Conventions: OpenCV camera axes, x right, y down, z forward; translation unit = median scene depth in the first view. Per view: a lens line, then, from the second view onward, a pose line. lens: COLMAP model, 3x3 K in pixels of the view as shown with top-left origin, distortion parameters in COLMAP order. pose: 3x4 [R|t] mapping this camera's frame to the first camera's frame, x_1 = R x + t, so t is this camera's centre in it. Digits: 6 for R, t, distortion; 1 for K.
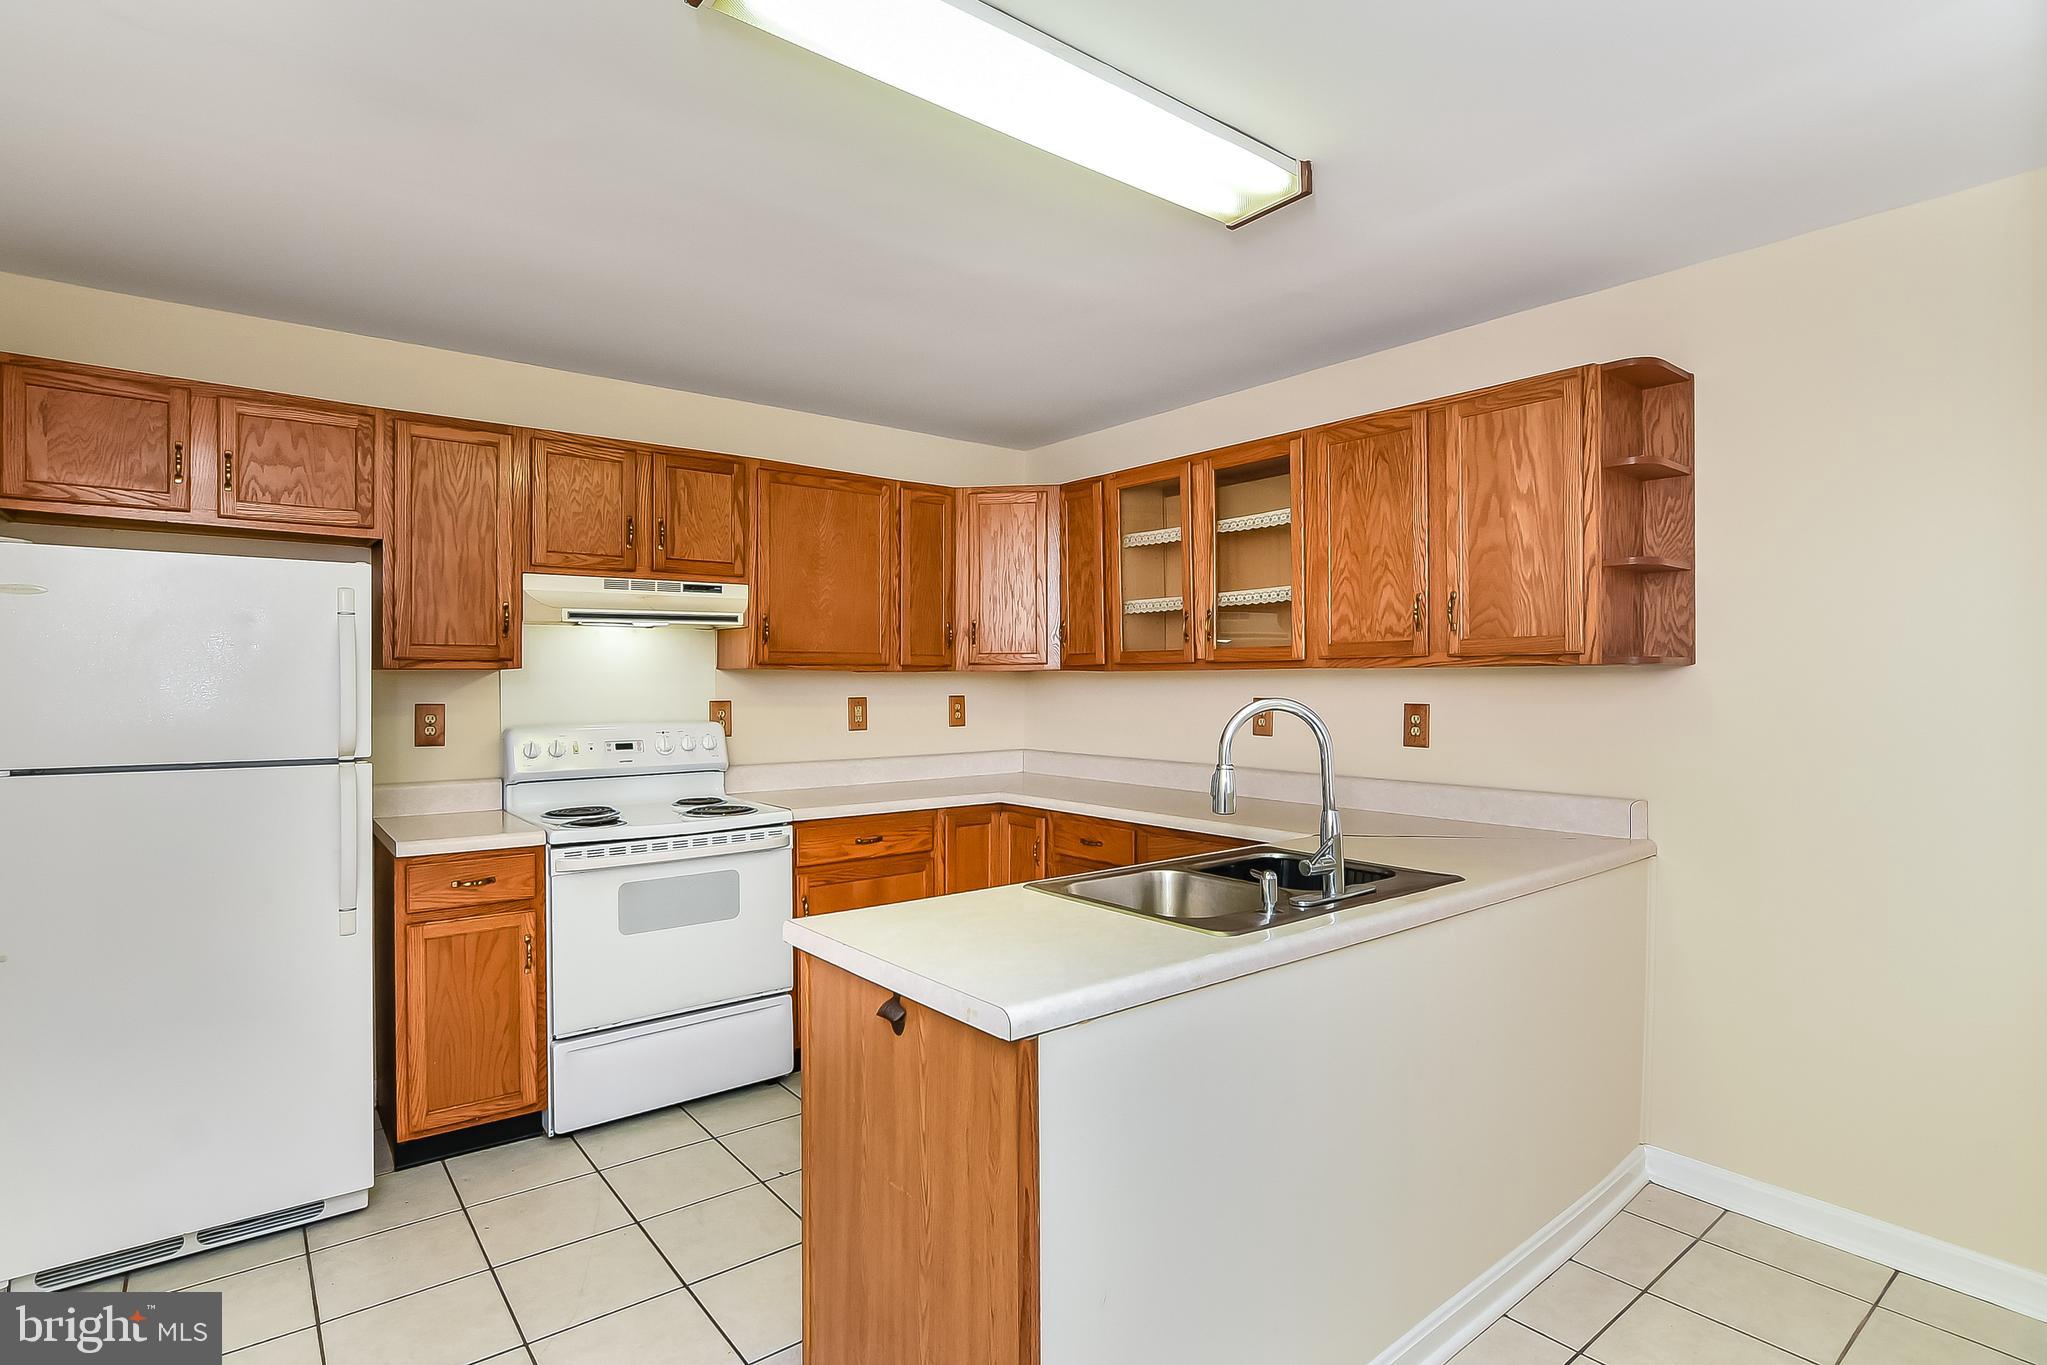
lens RADIAL K [[1019.8, 0, 1034.1], [0, 1019.8, 674.5], [0, 0, 1]] dist [-0.021690, 0.000631]
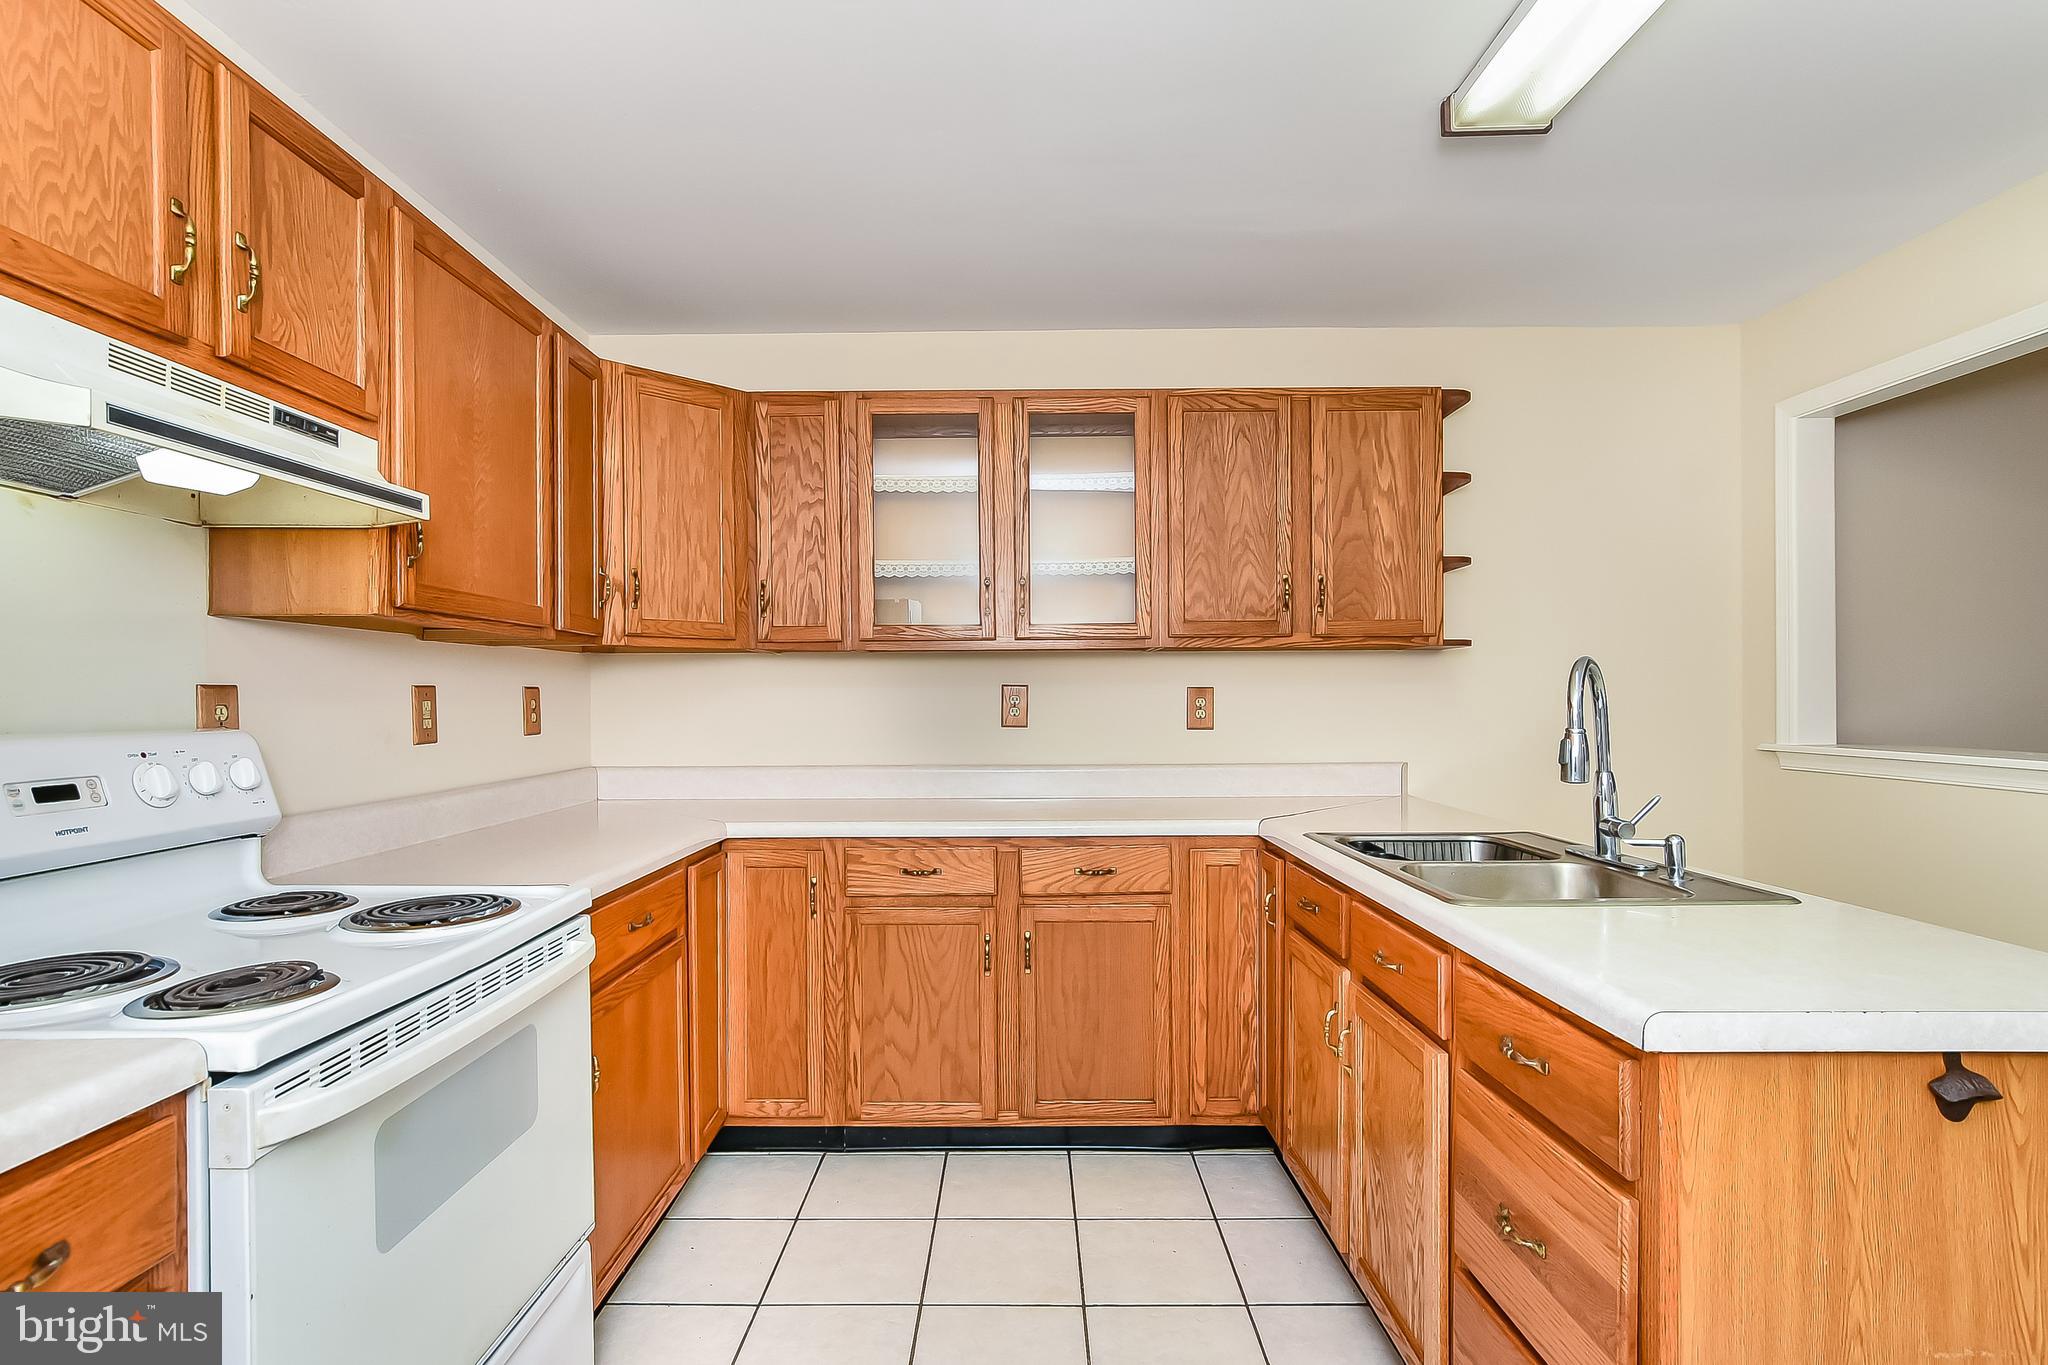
lens RADIAL K [[973.3, 0, 1013.2], [0, 973.3, 700.8], [0, 0, 1]] dist [-0.015385, 0.000444]
pose [[0.635557, -0.005523, 0.772034, -0.494279], [0.001358, 0.999981, 0.006035, 0.036653], [-0.772053, -0.002787, 0.635552, 0.530748]]
